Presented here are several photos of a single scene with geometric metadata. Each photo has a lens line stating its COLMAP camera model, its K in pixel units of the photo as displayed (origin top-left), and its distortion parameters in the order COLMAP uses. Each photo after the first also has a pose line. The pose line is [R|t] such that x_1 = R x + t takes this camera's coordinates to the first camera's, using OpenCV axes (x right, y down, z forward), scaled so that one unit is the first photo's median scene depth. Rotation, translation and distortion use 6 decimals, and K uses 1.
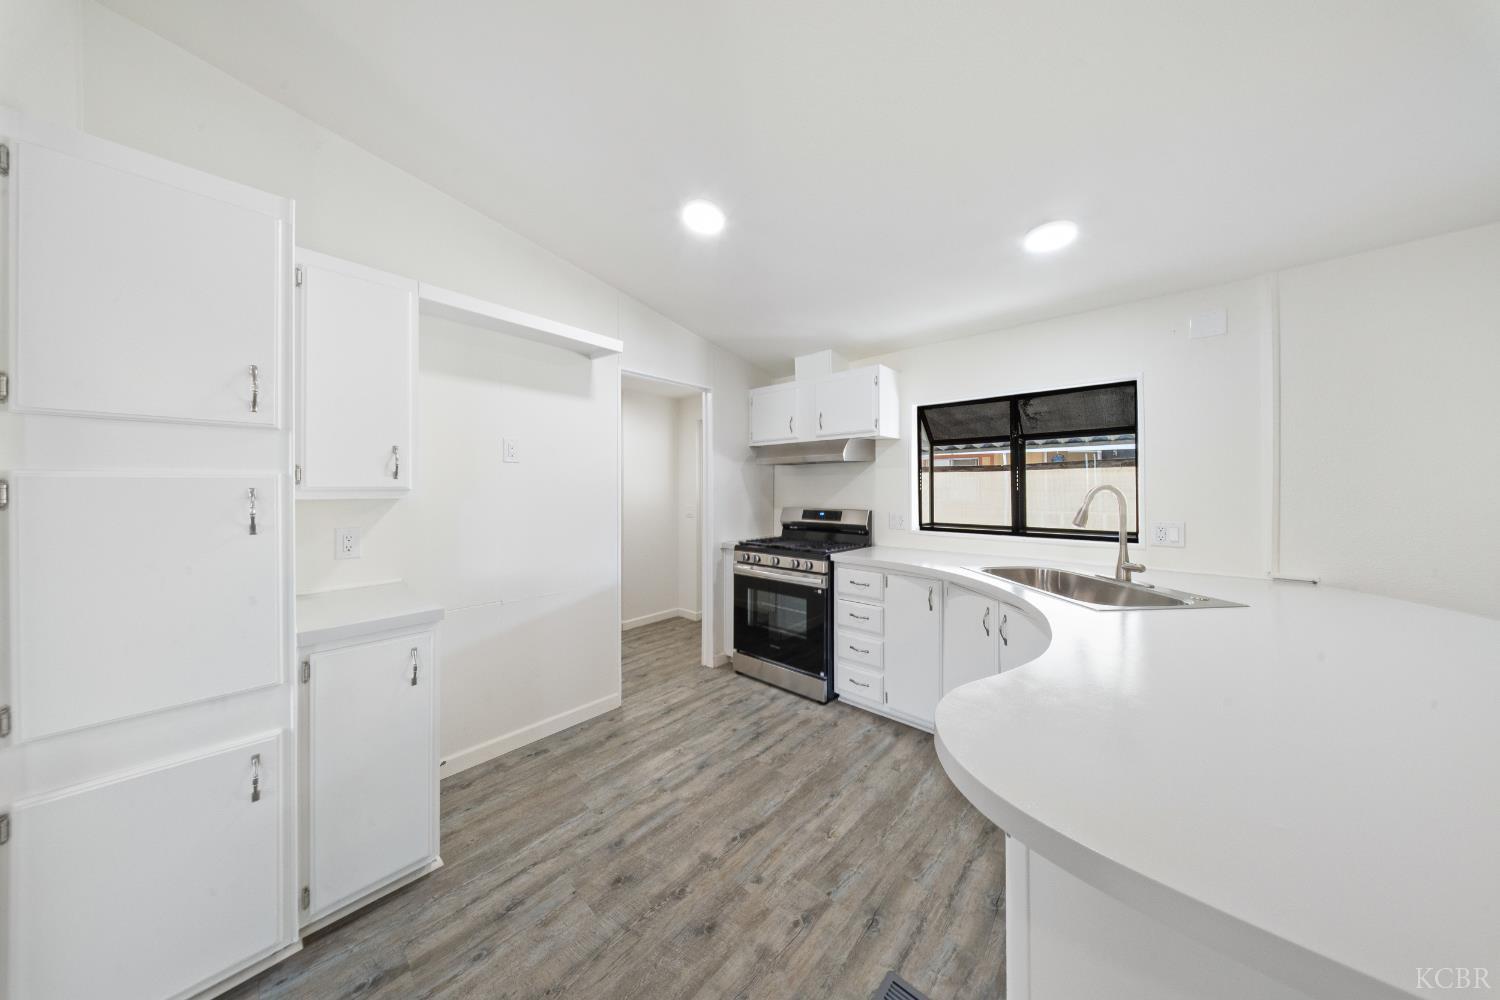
lens RADIAL K [[446.7, 0, 744.1], [0, 446.7, 485.9], [0, 0, 1]] dist [0.000077, -0.000032]
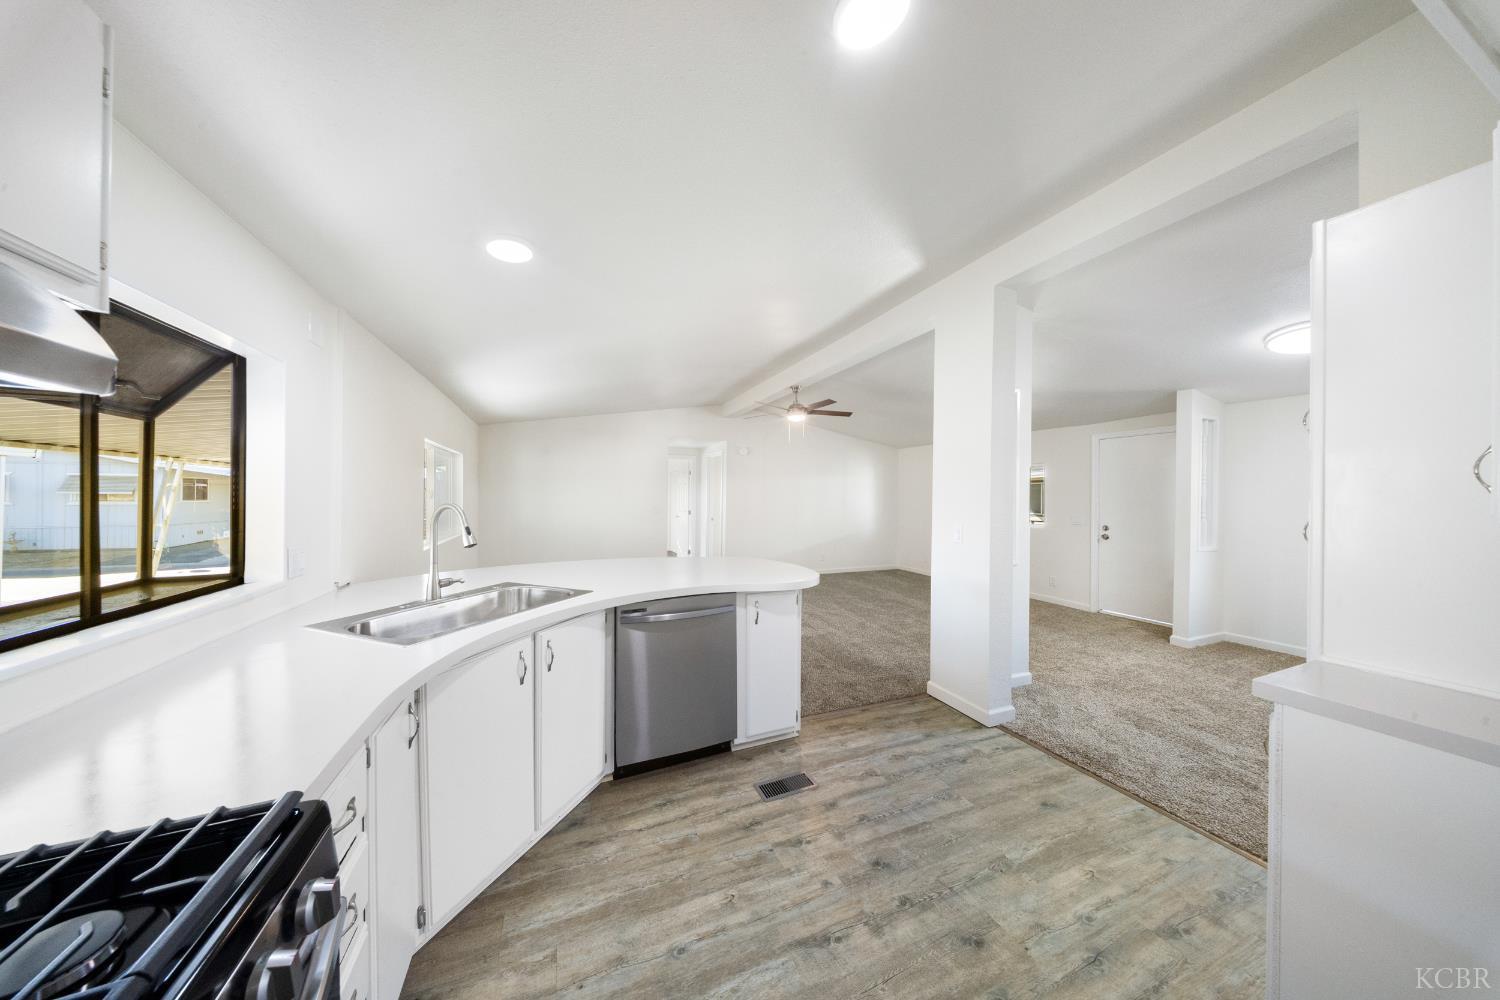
lens RADIAL K [[449.3, 0, 733.3], [0, 449.3, 498.8], [0, 0, 1]] dist [0.000878, -0.000002]
pose [[-0.896587, -0.007288, 0.442808, -0.128784], [-0.003638, 0.999952, 0.009092, -0.016352], [-0.442853, 0.006541, -0.896571, 1.122162]]
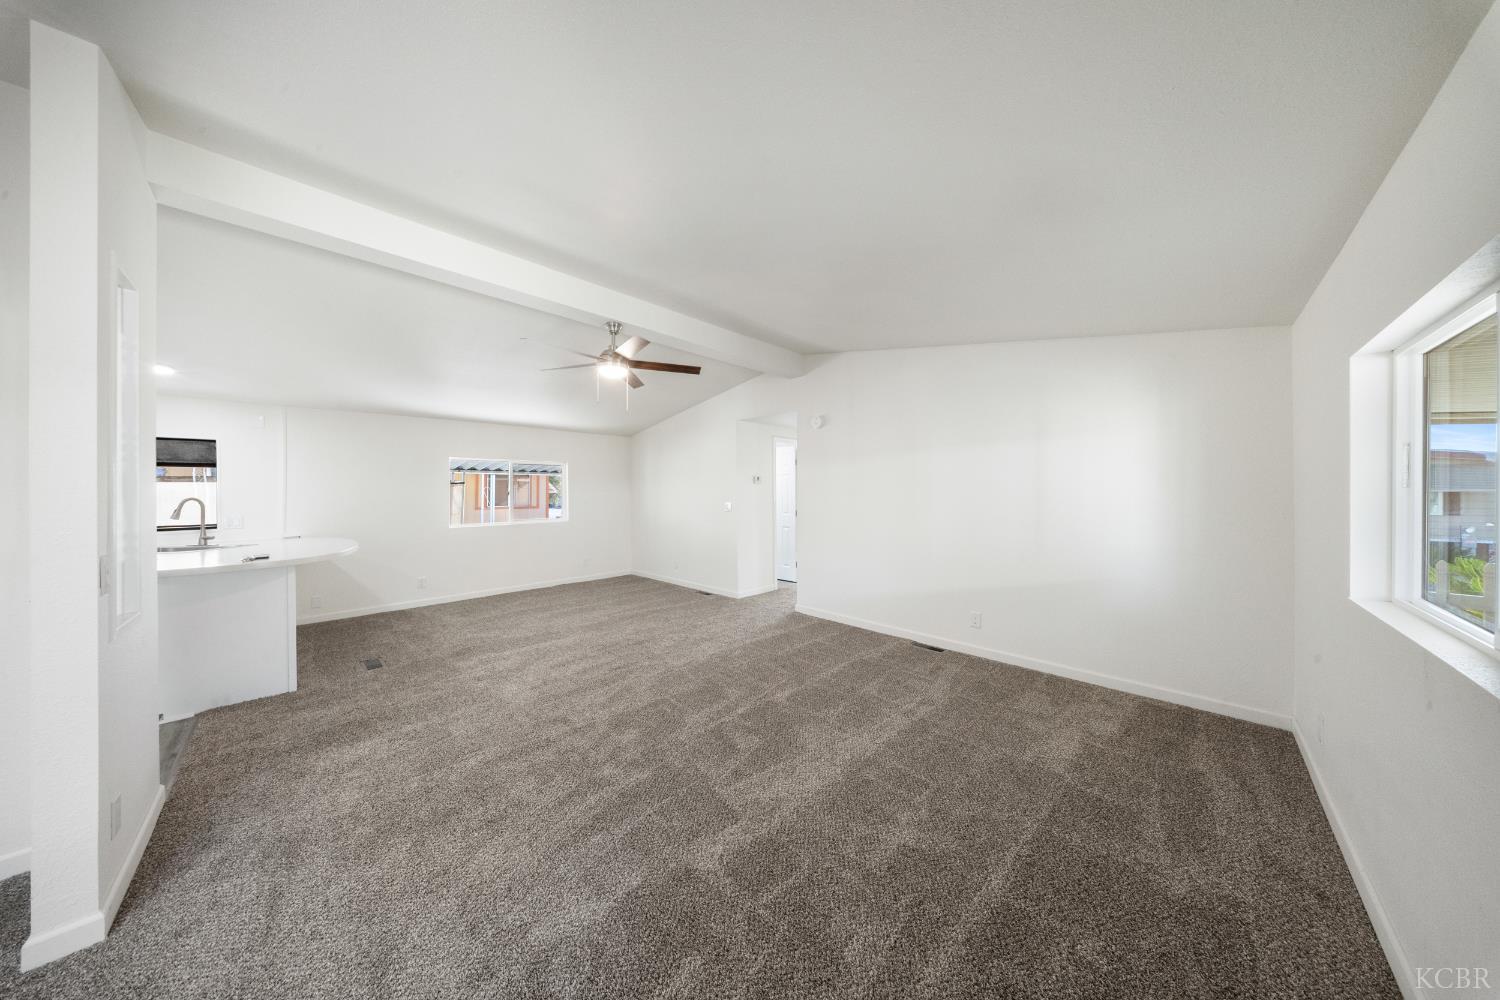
lens RADIAL K [[441.8, 0, 741.5], [0, 441.8, 495.0], [0, 0, 1]] dist [0.005146, -0.000051]
pose [[0.042744, -0.003708, 0.999079, -0.729982], [0.006291, 0.999974, 0.003442, -0.001834], [-0.999066, 0.006138, 0.042766, -1.053426]]
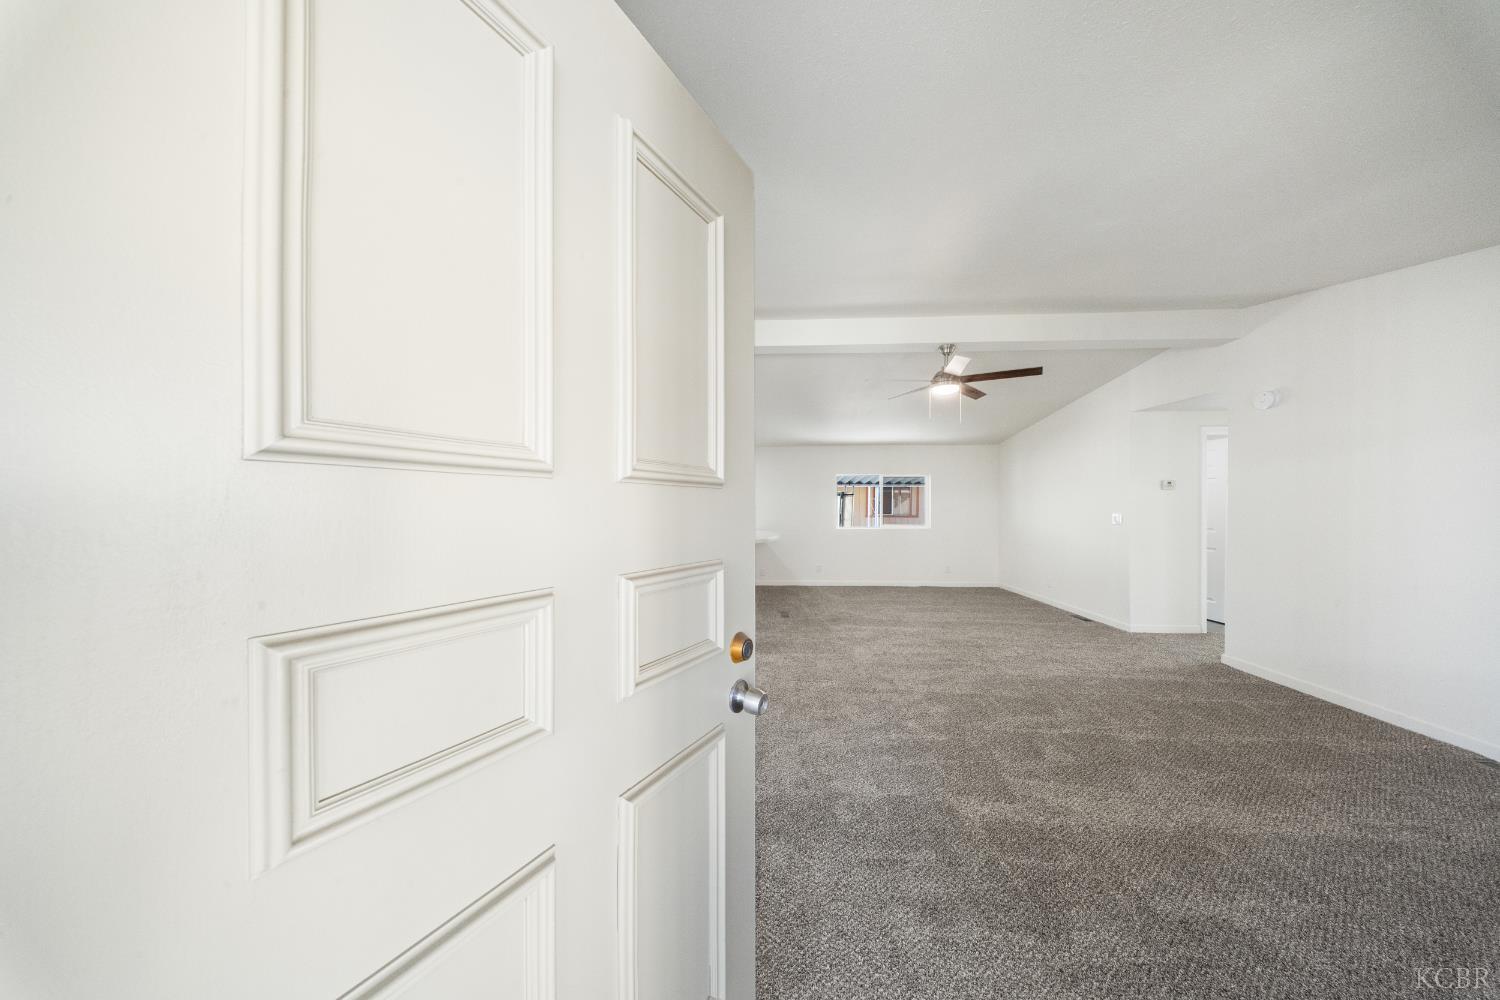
lens RADIAL K [[438.9, 0, 749.6], [0, 438.9, 504.6], [0, 0, 1]] dist [0.000177, -0.000022]
pose [[0.760649, 0.004293, 0.649149, -0.843205], [-0.002607, 0.999990, -0.003559, 0.015915], [-0.649158, 0.001015, 0.760653, -1.272695]]
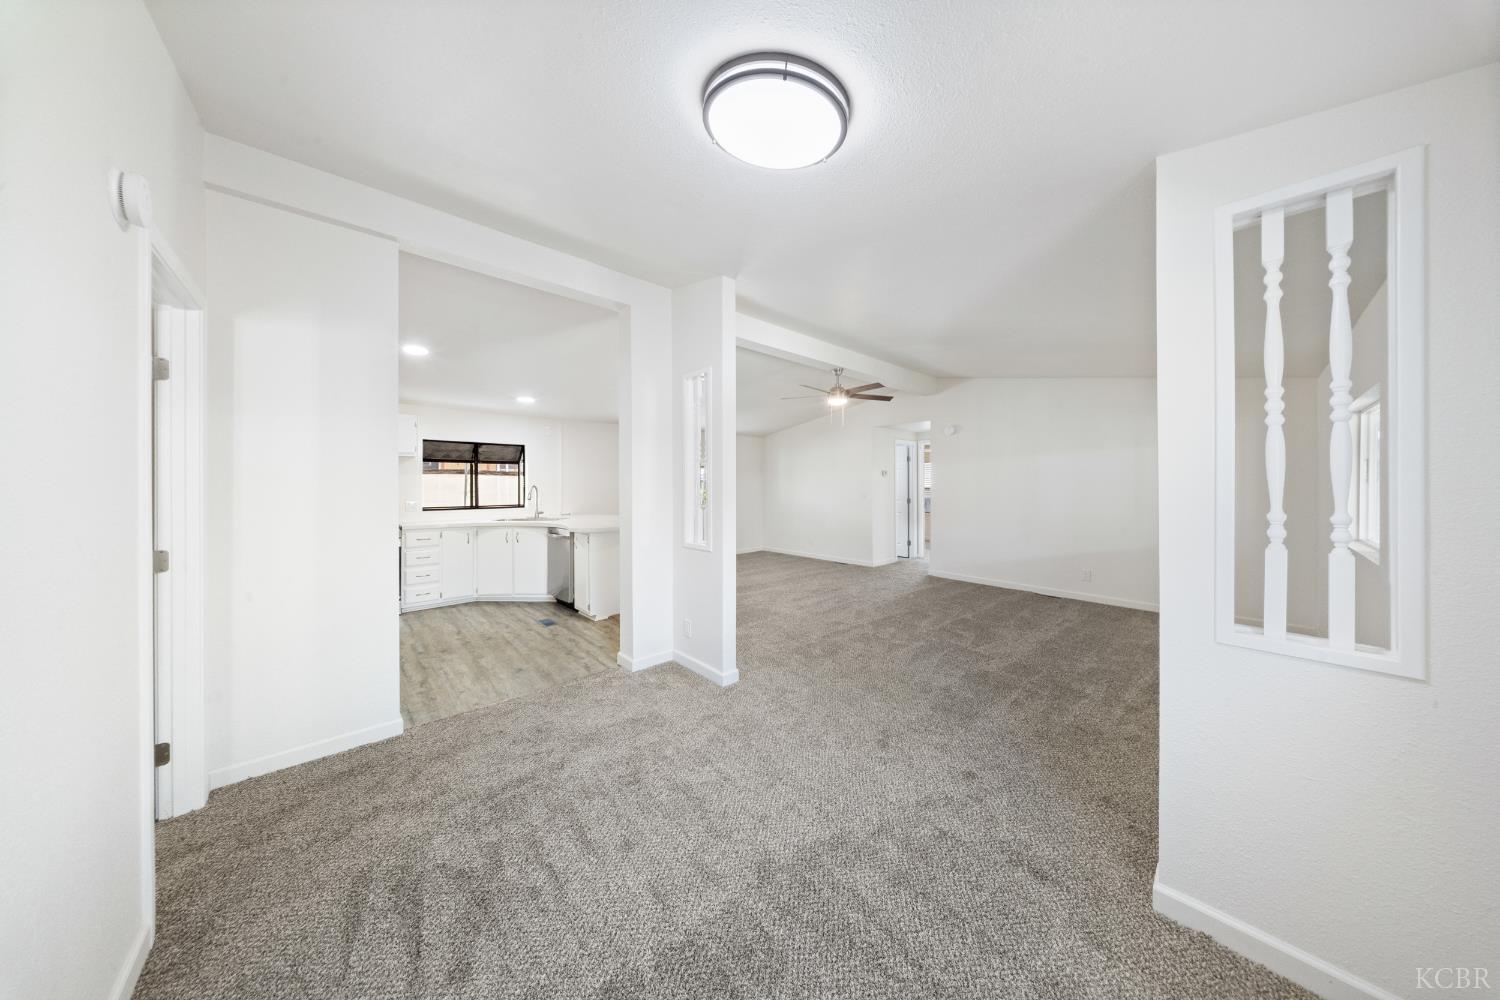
lens RADIAL K [[446.7, 0, 744.1], [0, 446.7, 485.9], [0, 0, 1]] dist [0.000077, -0.000032]
pose [[0.096318, -0.002189, 0.995348, -1.369733], [0.001575, 0.999997, 0.002047, 0.001456], [-0.995349, 0.001370, 0.096322, -0.451679]]
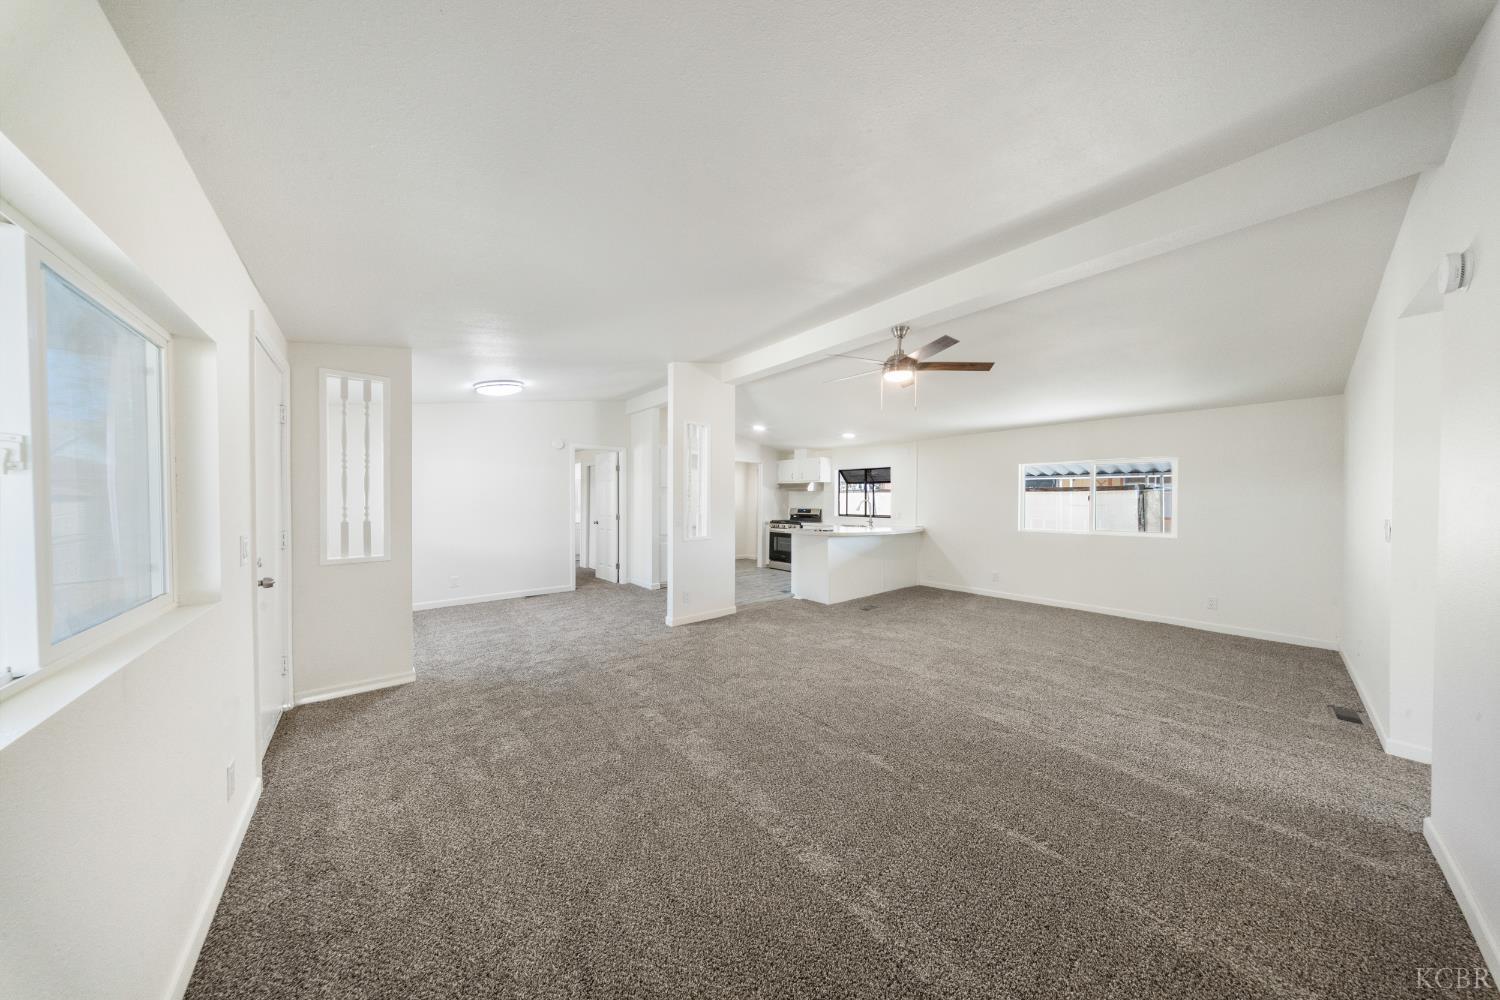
lens RADIAL K [[438.9, 0, 749.6], [0, 438.9, 504.6], [0, 0, 1]] dist [0.000177, -0.000022]
pose [[0.993139, 0.008329, -0.116640, 0.190922], [-0.007499, 0.999943, 0.007548, 0.015031], [0.116696, -0.006621, 0.993146, -1.907167]]
